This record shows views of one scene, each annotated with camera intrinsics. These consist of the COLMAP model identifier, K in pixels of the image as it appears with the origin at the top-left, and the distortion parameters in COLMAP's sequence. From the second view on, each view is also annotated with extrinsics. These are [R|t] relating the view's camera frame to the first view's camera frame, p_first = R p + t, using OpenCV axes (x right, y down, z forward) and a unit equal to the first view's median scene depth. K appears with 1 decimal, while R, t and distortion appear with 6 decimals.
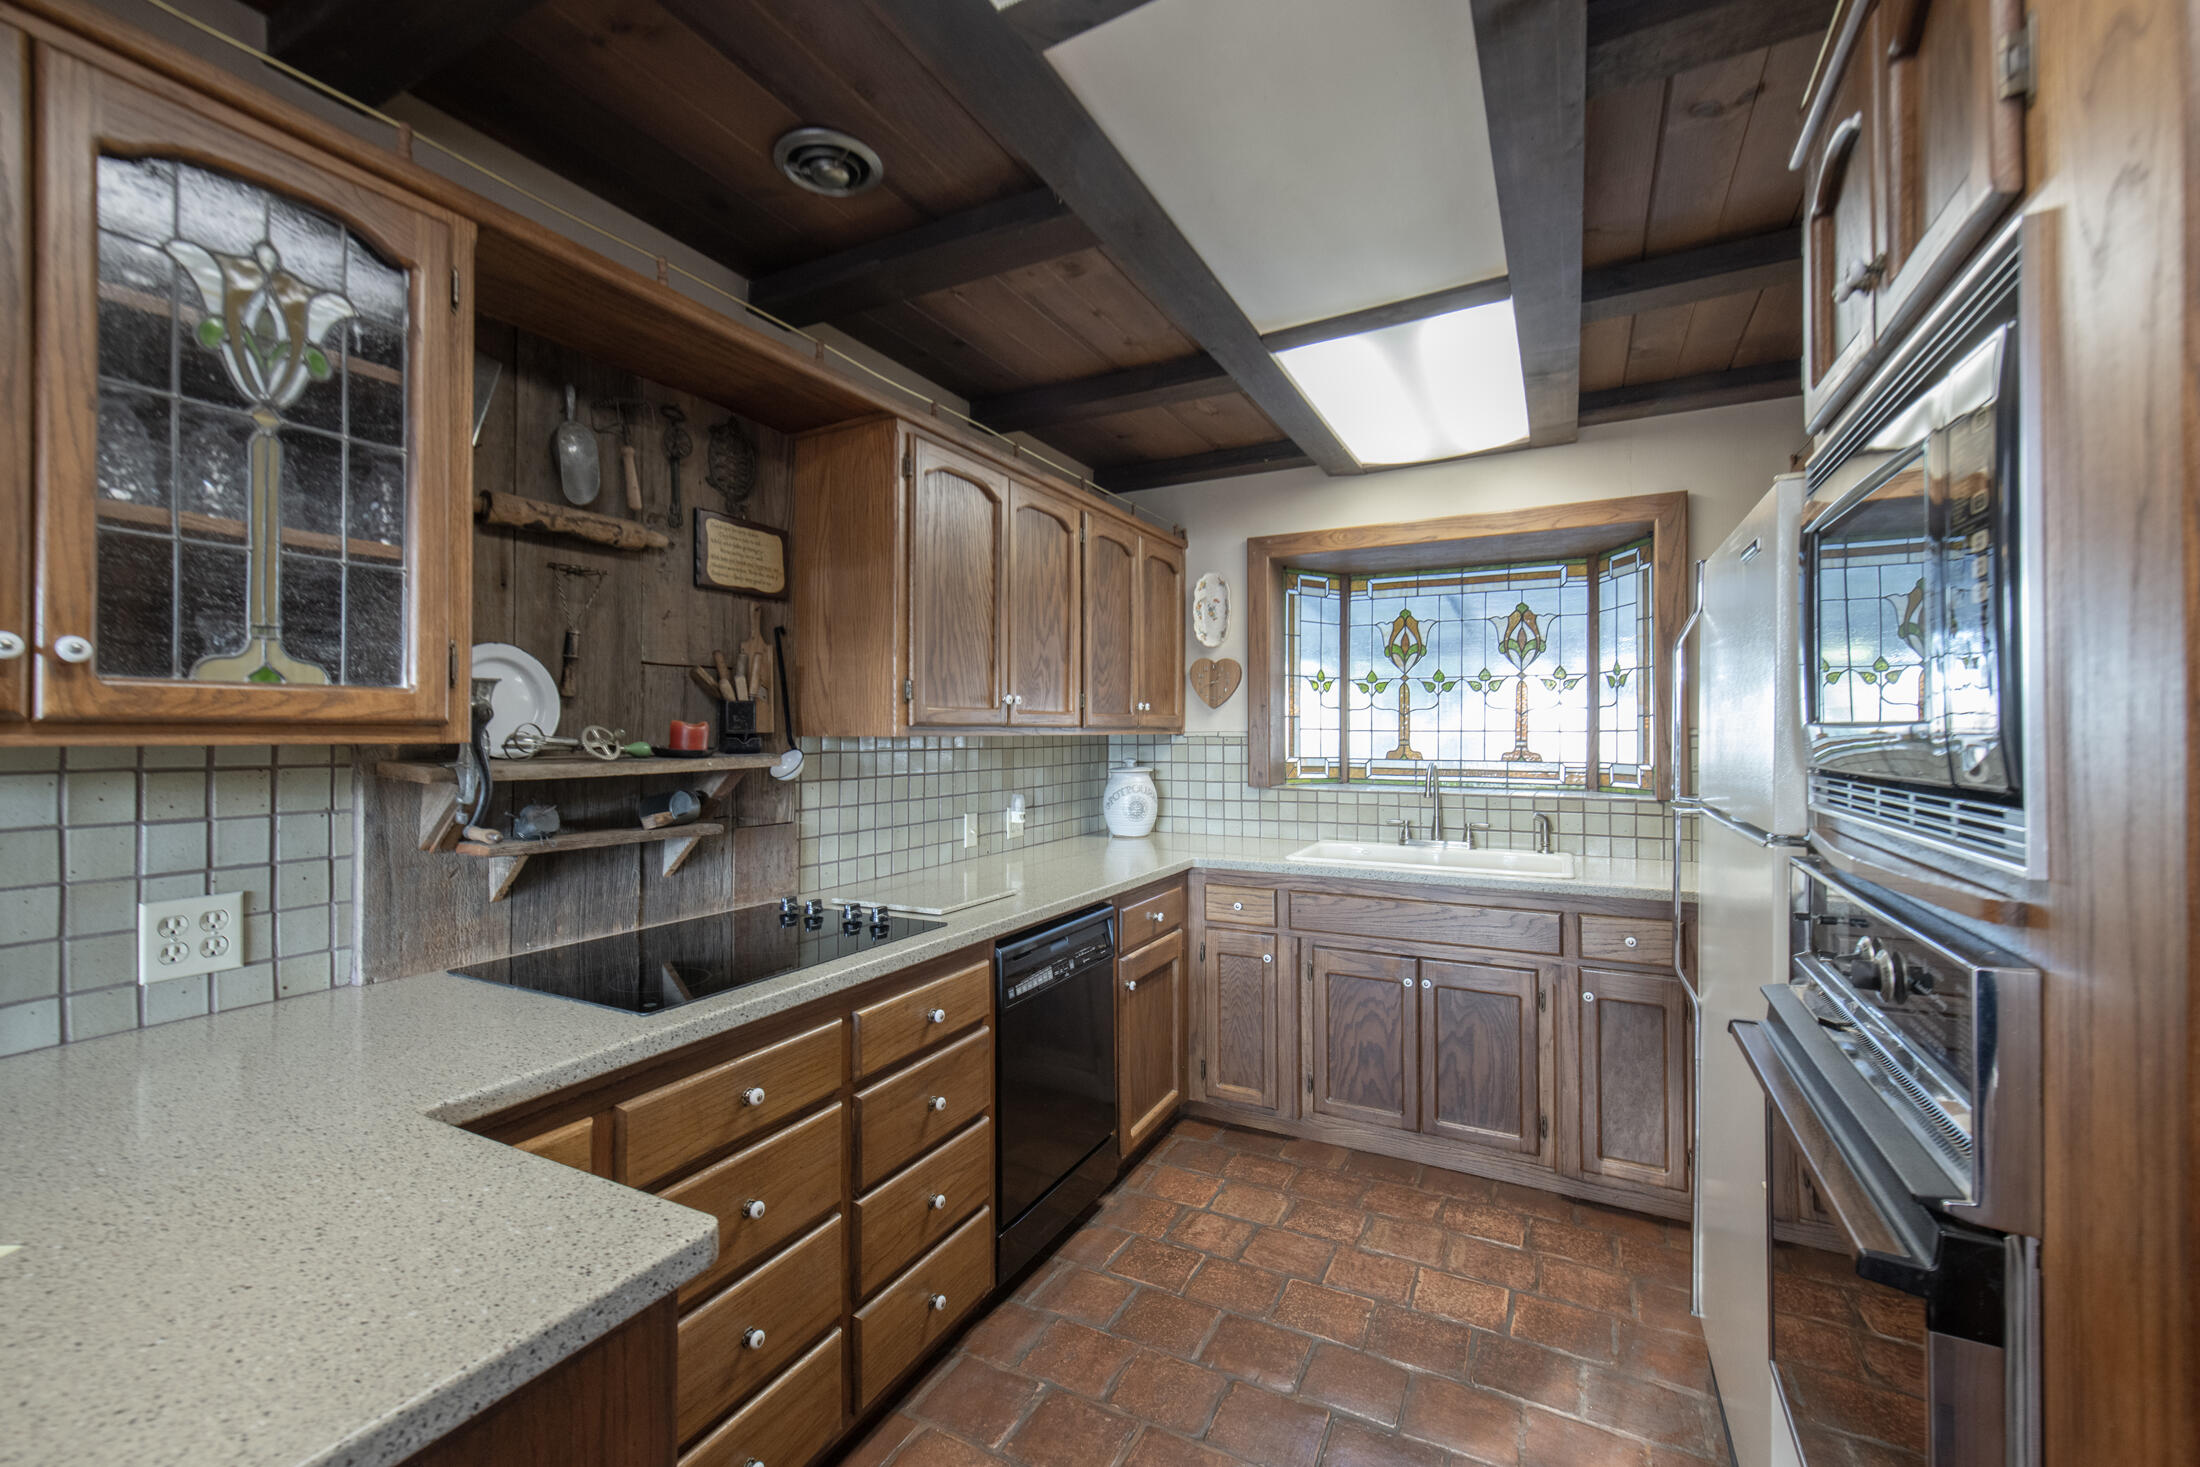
lens RADIAL K [[939.6, 0, 1098.6], [0, 939.6, 722.6], [0, 0, 1]] dist [0.000878, -0.000043]
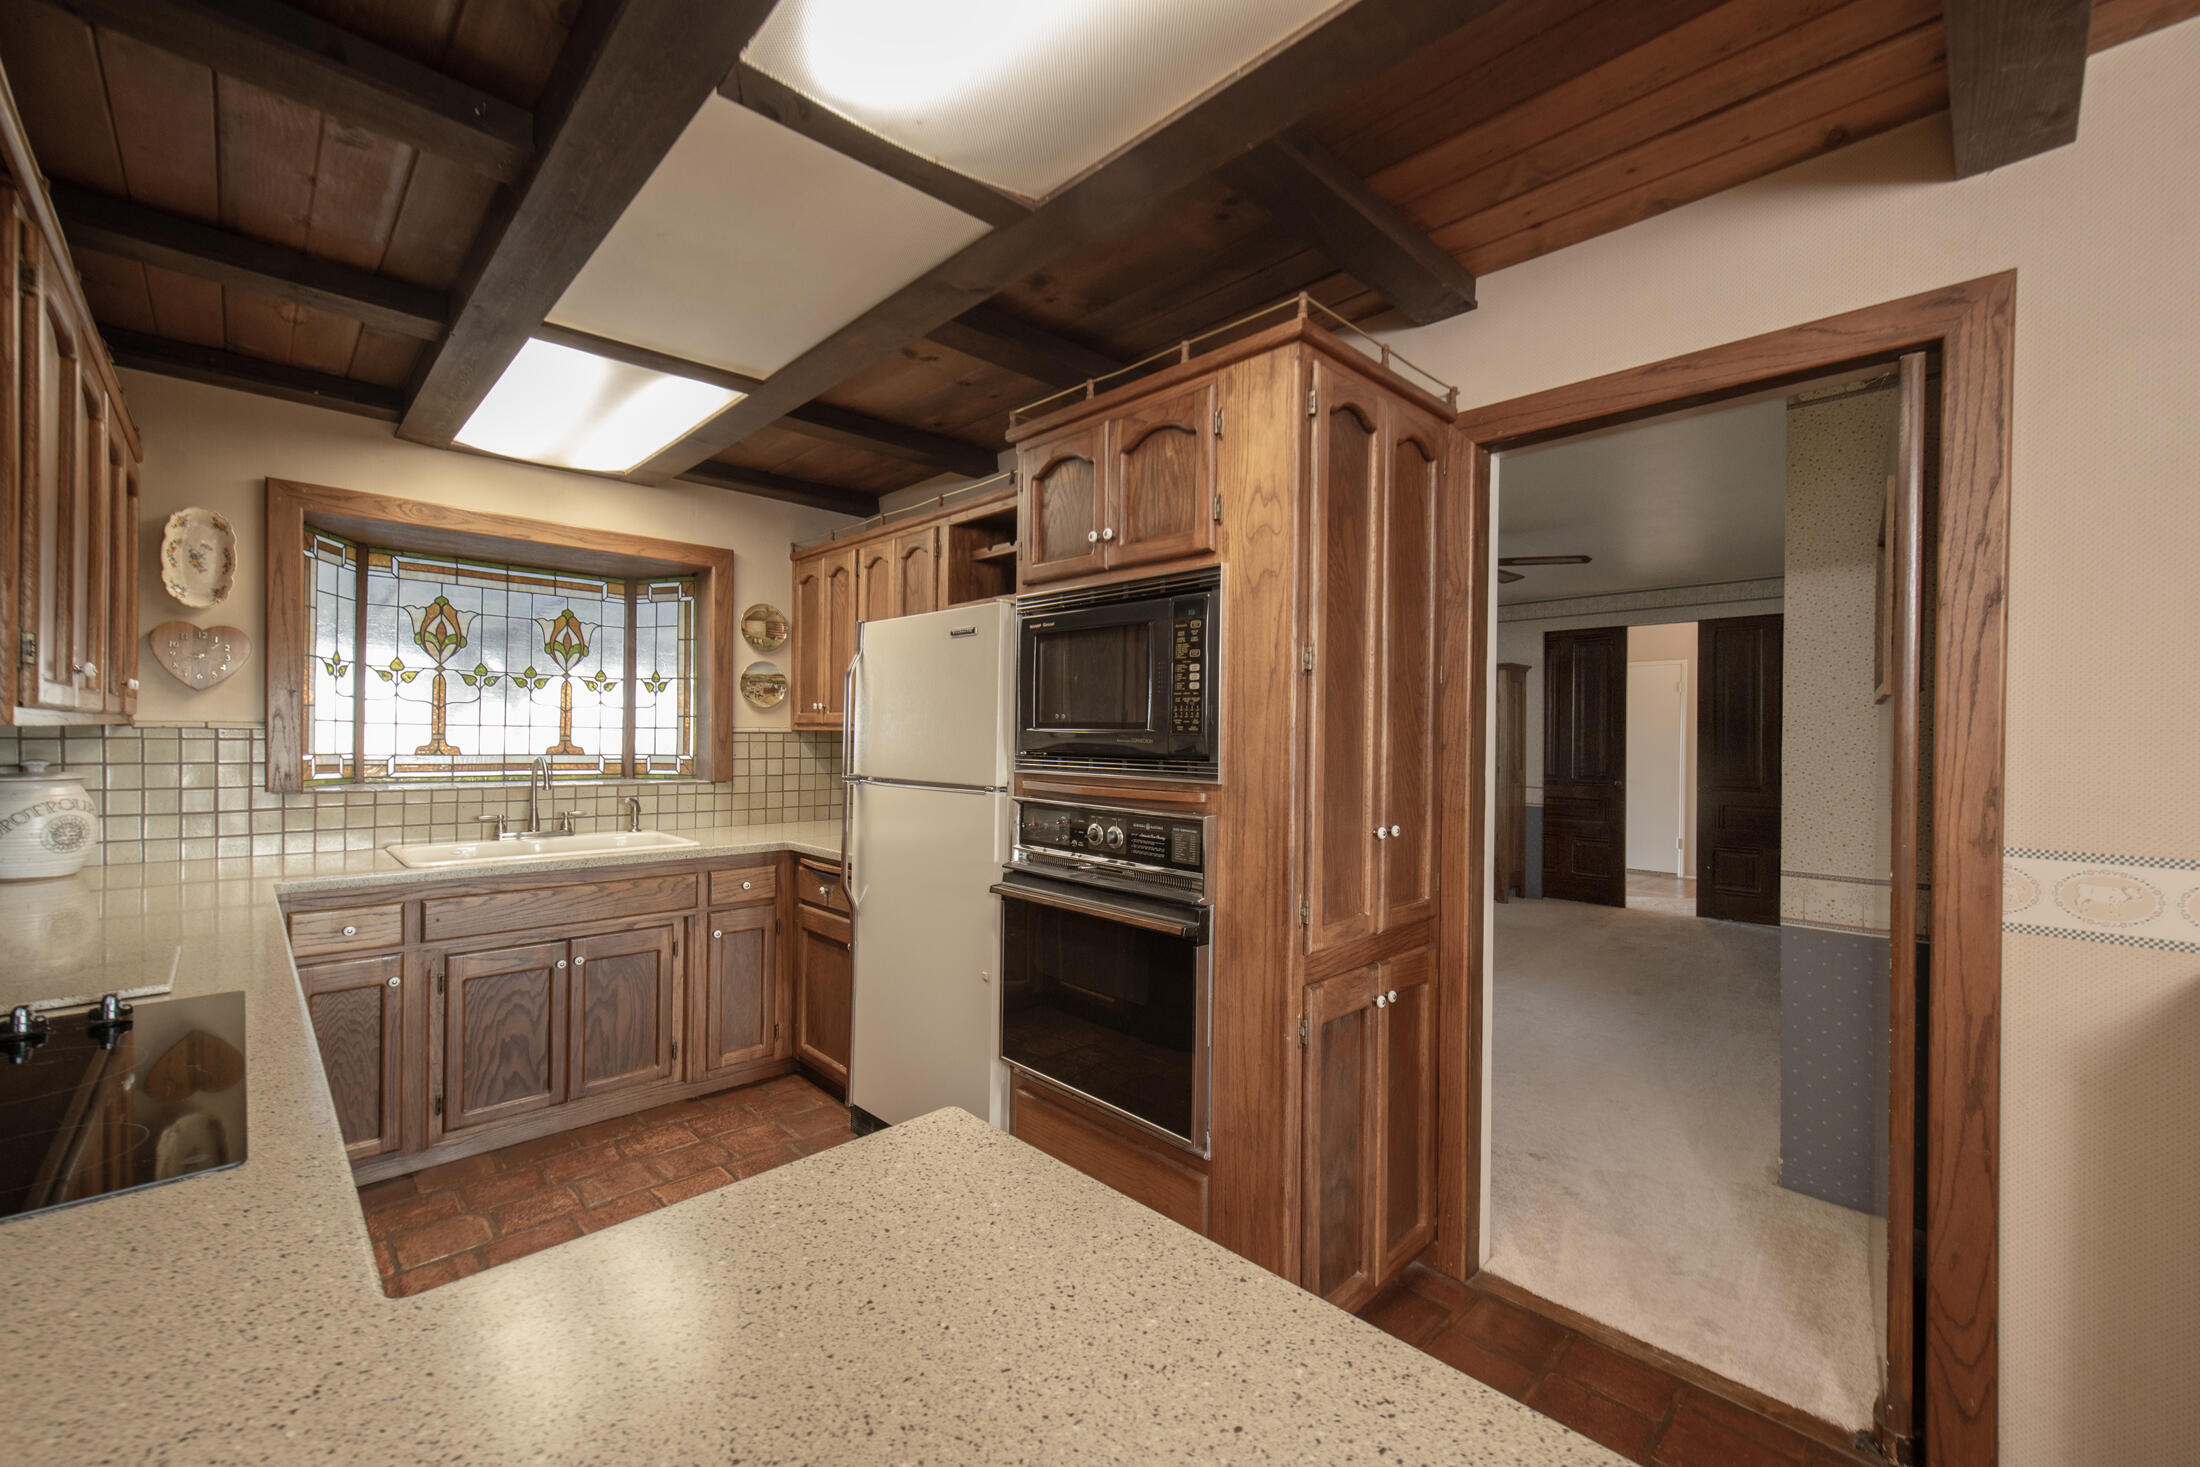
lens RADIAL K [[905.7, 0, 1100.0], [0, 905.7, 733.5], [0, 0, 1]] dist [-0.000558, -0.000049]
pose [[0.263094, 0.006986, 0.964745, -0.406174], [-0.023946, 0.999713, -0.000709, 0.002684], [-0.964473, -0.022915, 0.263185, 0.125883]]
